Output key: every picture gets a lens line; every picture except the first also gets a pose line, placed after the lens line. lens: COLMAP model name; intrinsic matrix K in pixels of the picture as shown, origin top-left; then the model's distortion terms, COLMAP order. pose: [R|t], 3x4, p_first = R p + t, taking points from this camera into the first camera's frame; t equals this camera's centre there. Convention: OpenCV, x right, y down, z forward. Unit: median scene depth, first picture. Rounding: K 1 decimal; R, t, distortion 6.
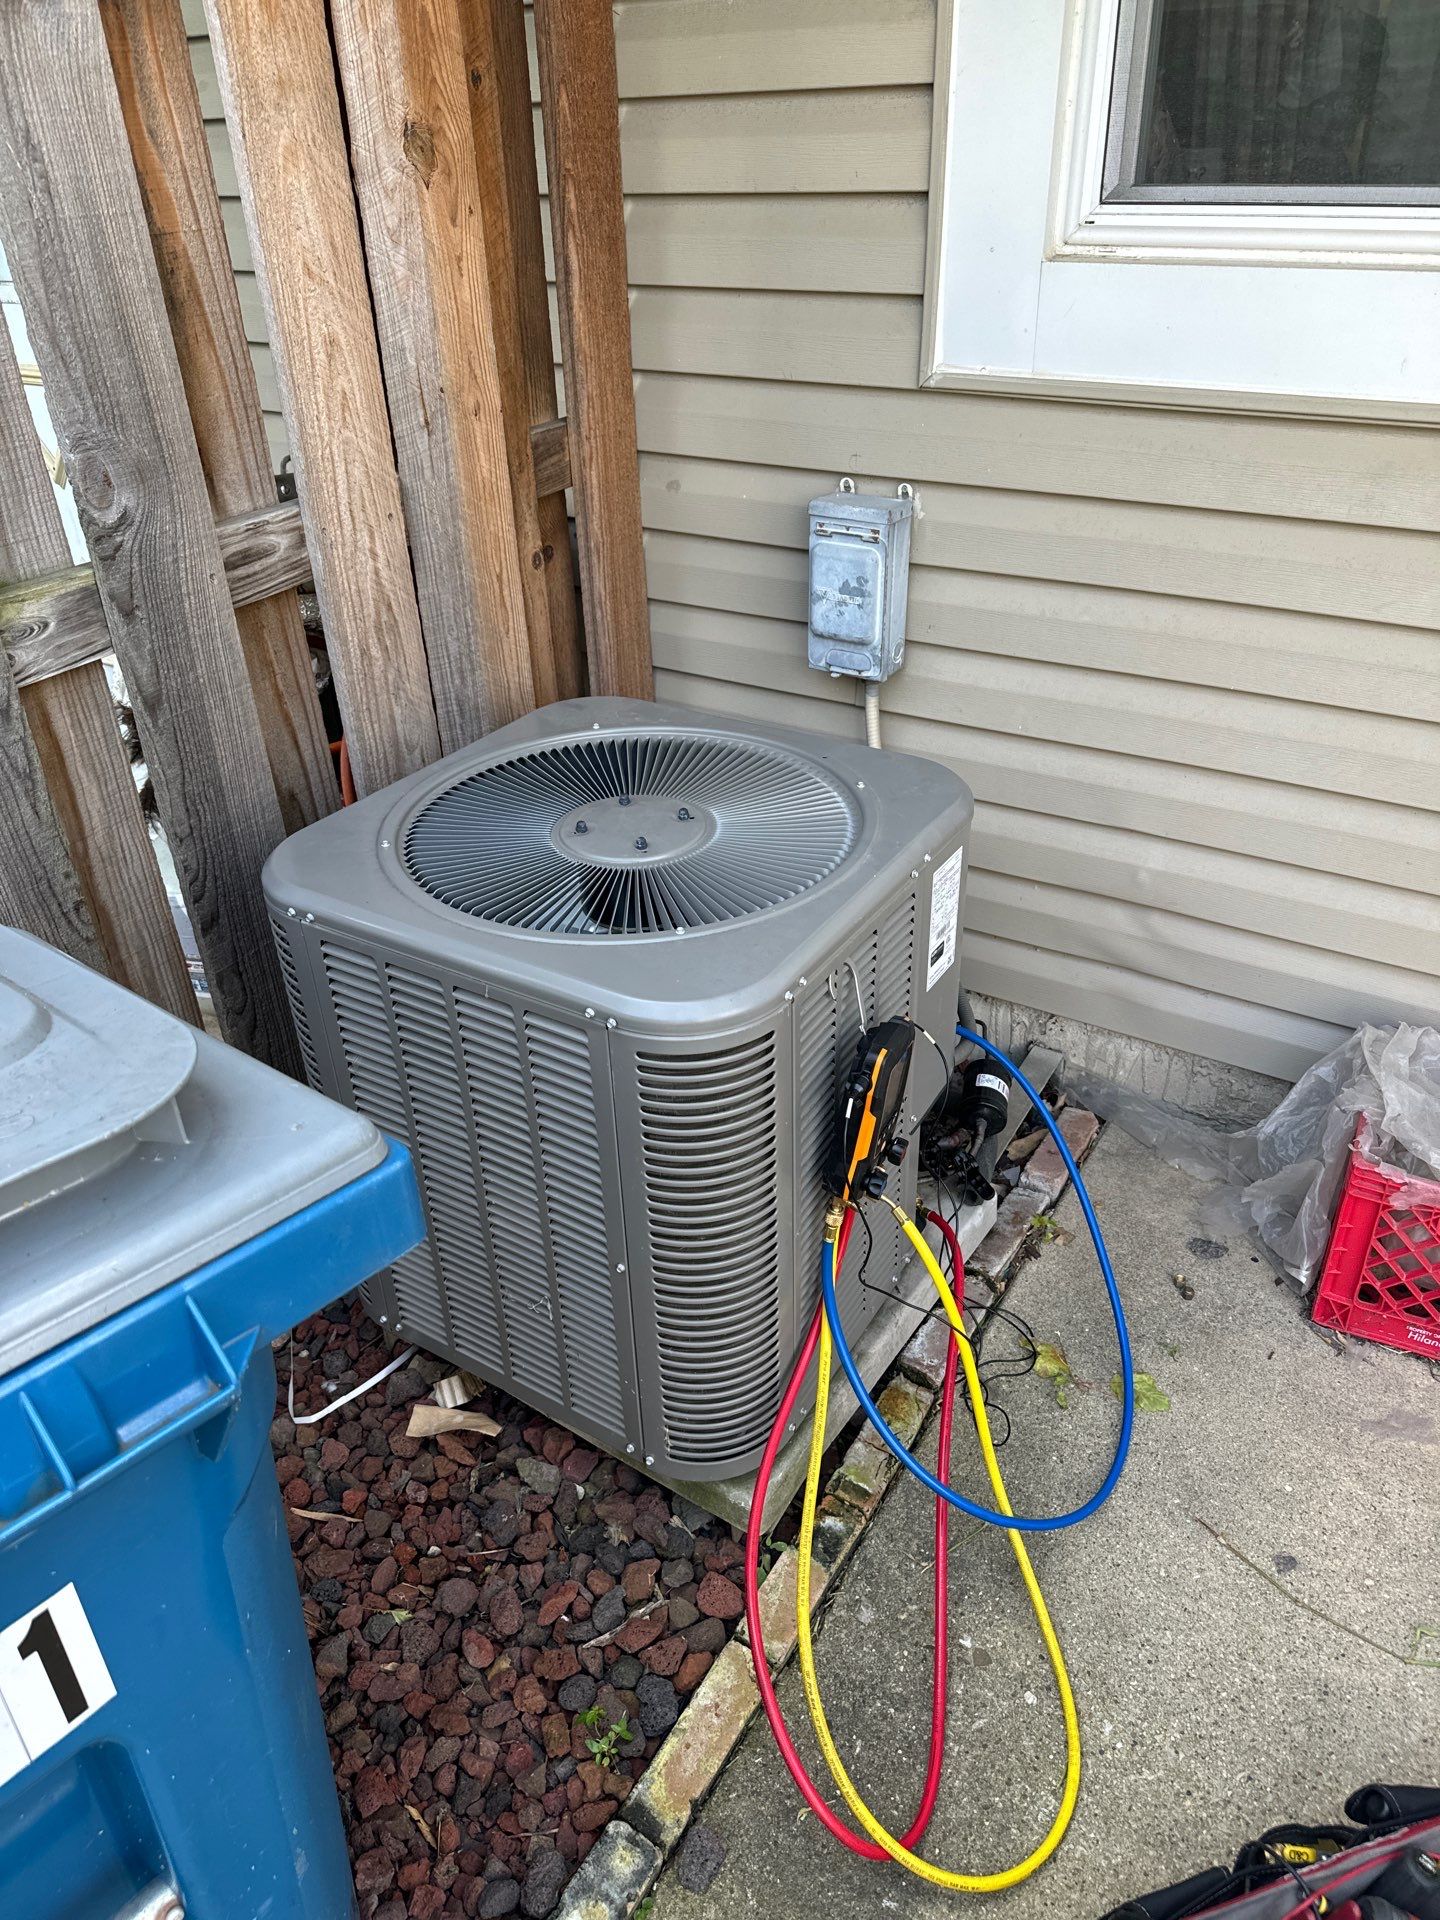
lens RADIAL K [[1382.7, 0, 720.0], [0, 1382.7, 960.0], [0, 0, 1]] dist [-0.000063, -0.001658]
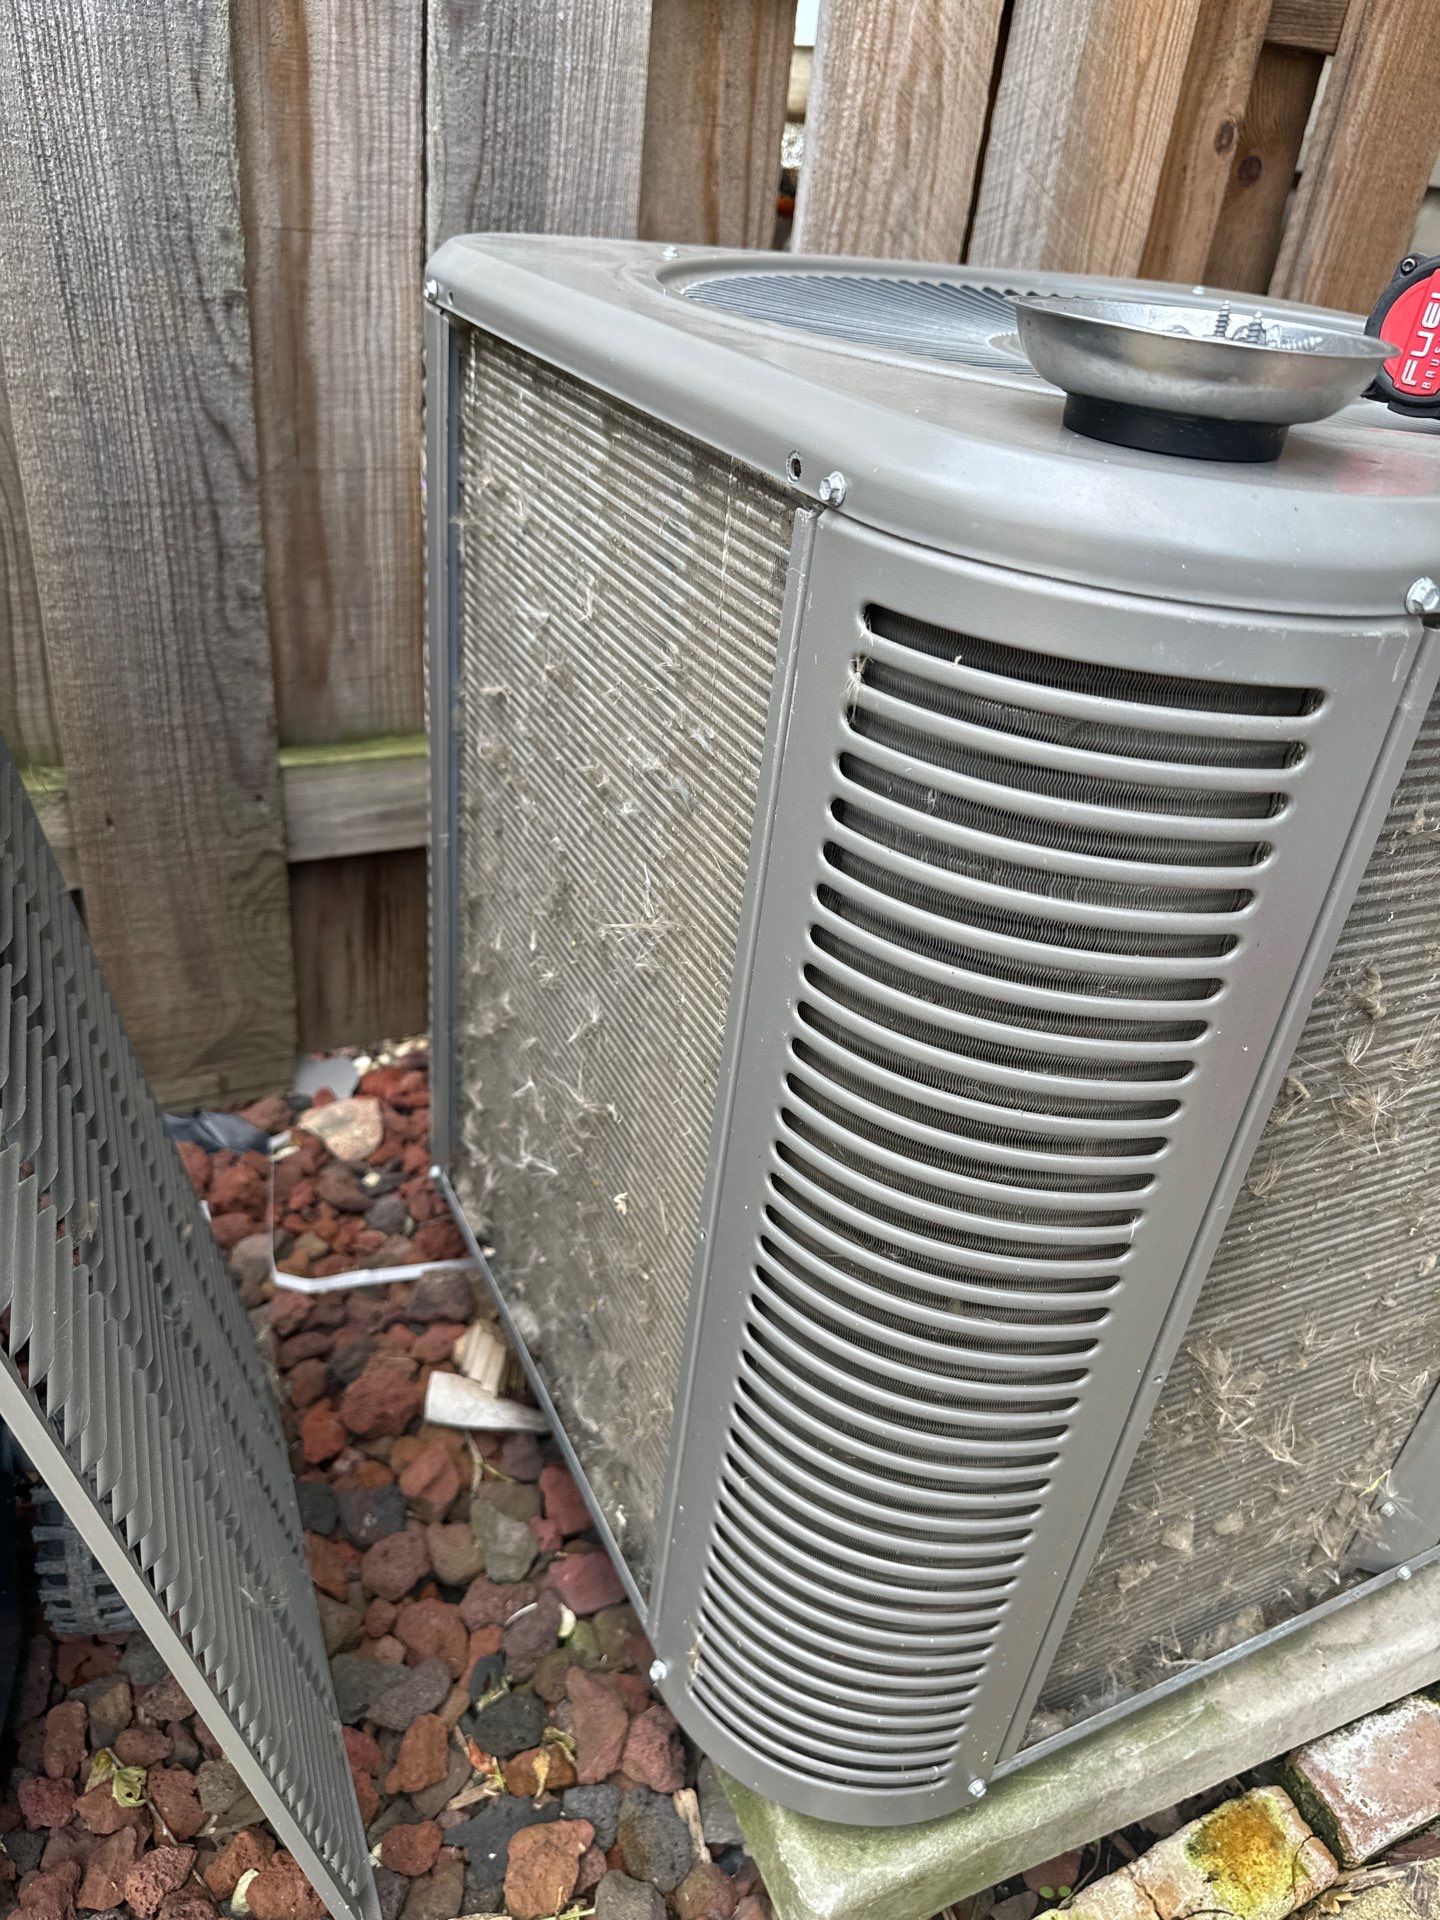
lens RADIAL K [[1323.0, 0, 720.0], [0, 1323.0, 960.0], [0, 0, 1]] dist [-0.006359, -0.005931]
pose [[0.839066, 0.373578, -0.395483, 0.044694], [-0.386200, 0.921024, 0.050639, 0.099068], [0.383167, 0.110246, 0.917076, 0.501646]]
